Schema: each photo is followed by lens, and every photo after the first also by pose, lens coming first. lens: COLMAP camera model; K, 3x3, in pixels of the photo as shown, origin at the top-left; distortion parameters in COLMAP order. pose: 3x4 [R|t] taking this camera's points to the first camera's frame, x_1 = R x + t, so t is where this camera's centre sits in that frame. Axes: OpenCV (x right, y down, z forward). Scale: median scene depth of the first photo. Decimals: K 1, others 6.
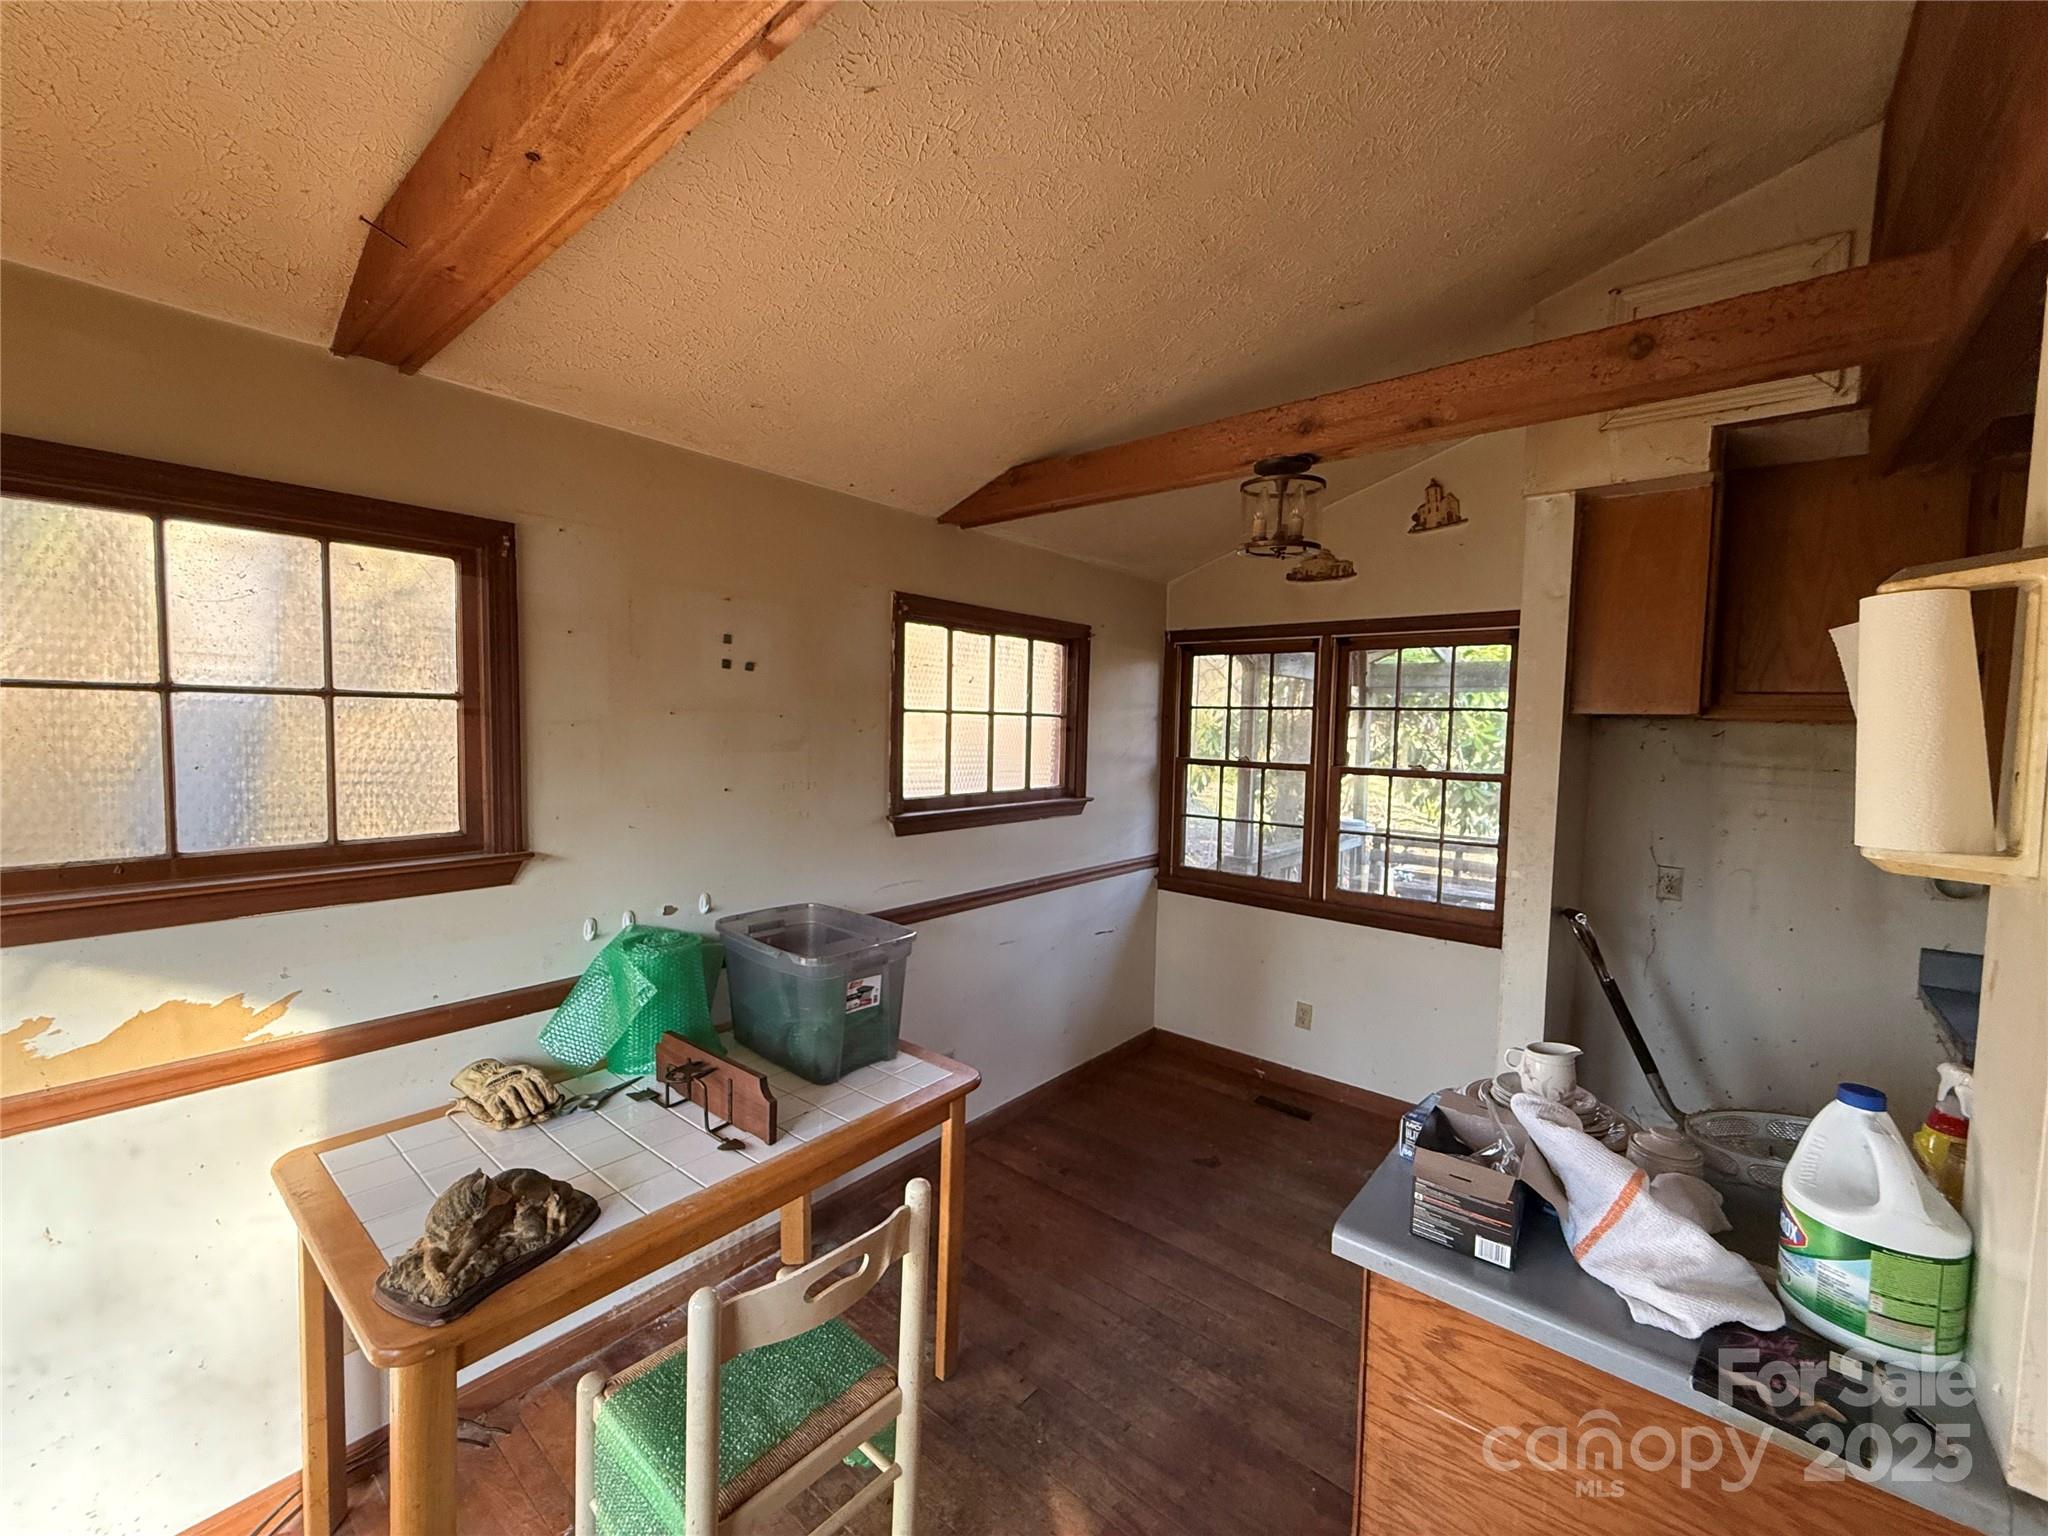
lens RADIAL K [[810.1, 0, 1020.4], [0, 810.1, 775.7], [0, 0, 1]] dist [-0.000388, -0.000044]
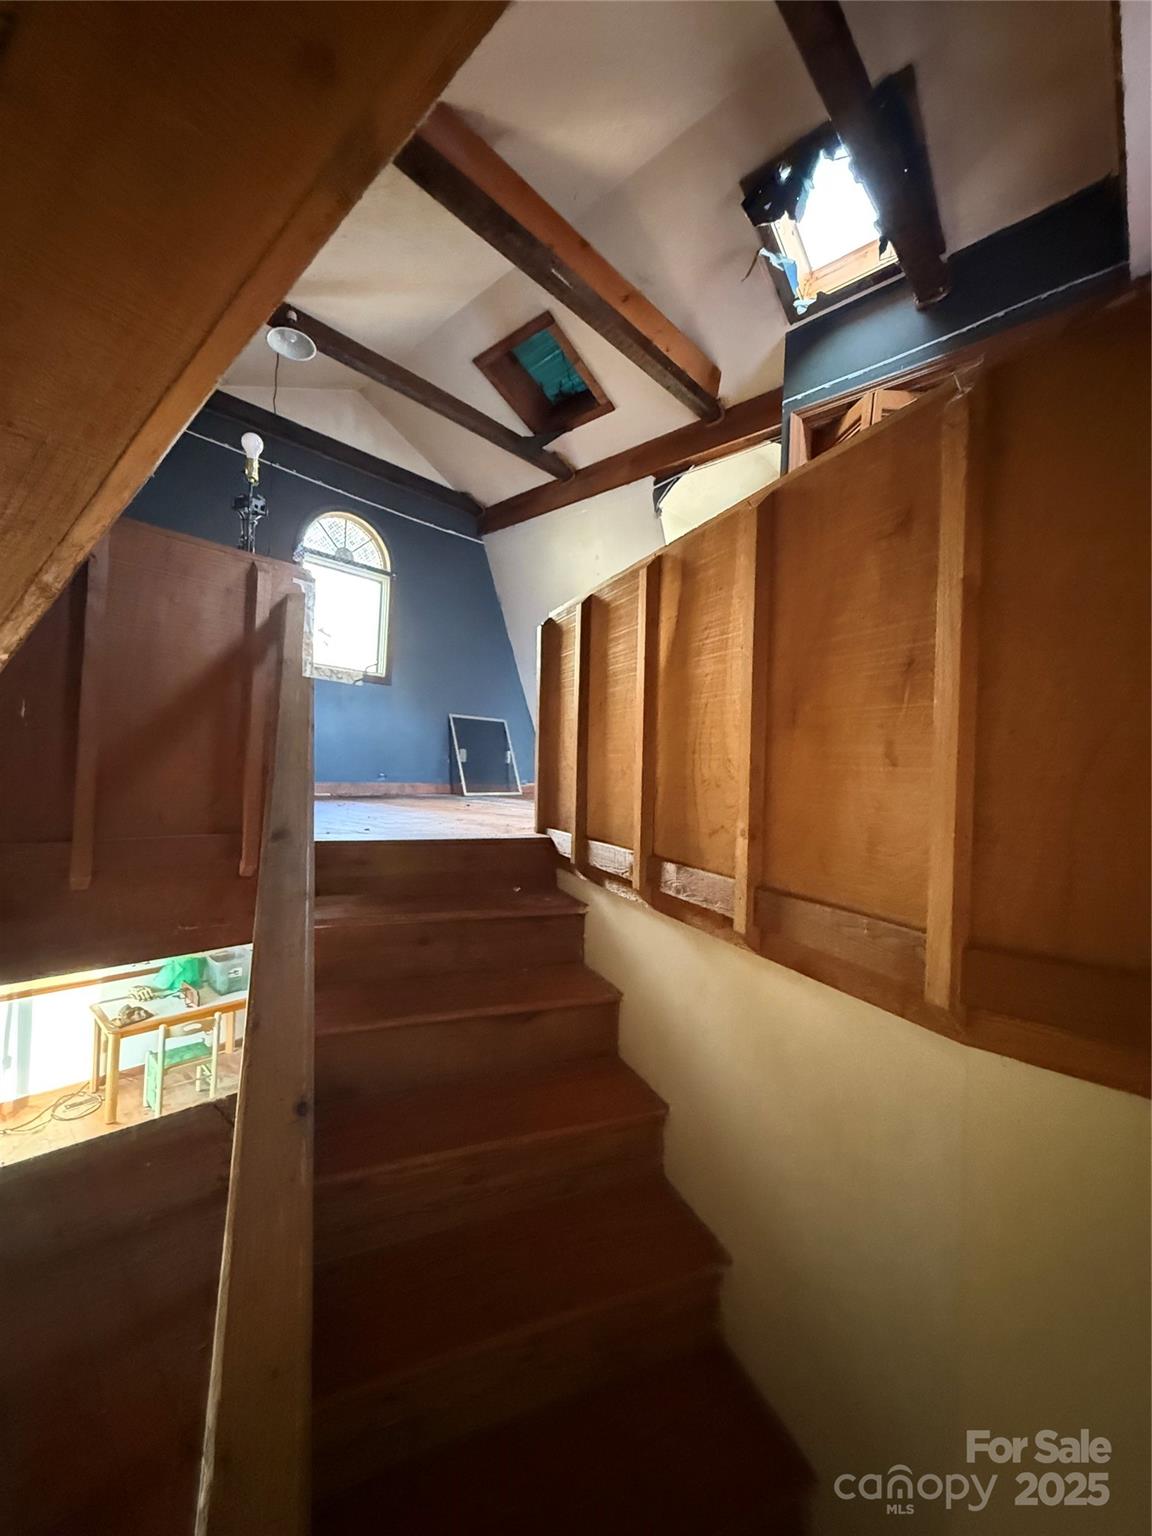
lens RADIAL K [[607.6, 0, 577.2], [0, 607.6, 762.6], [0, 0, 1]] dist [-0.000388, -0.000044]
pose [[0.998460, 0.013472, -0.053815, 1.860694], [-0.017870, 0.996465, -0.082088, -0.611959], [0.052519, 0.082923, 0.995171, -2.218324]]
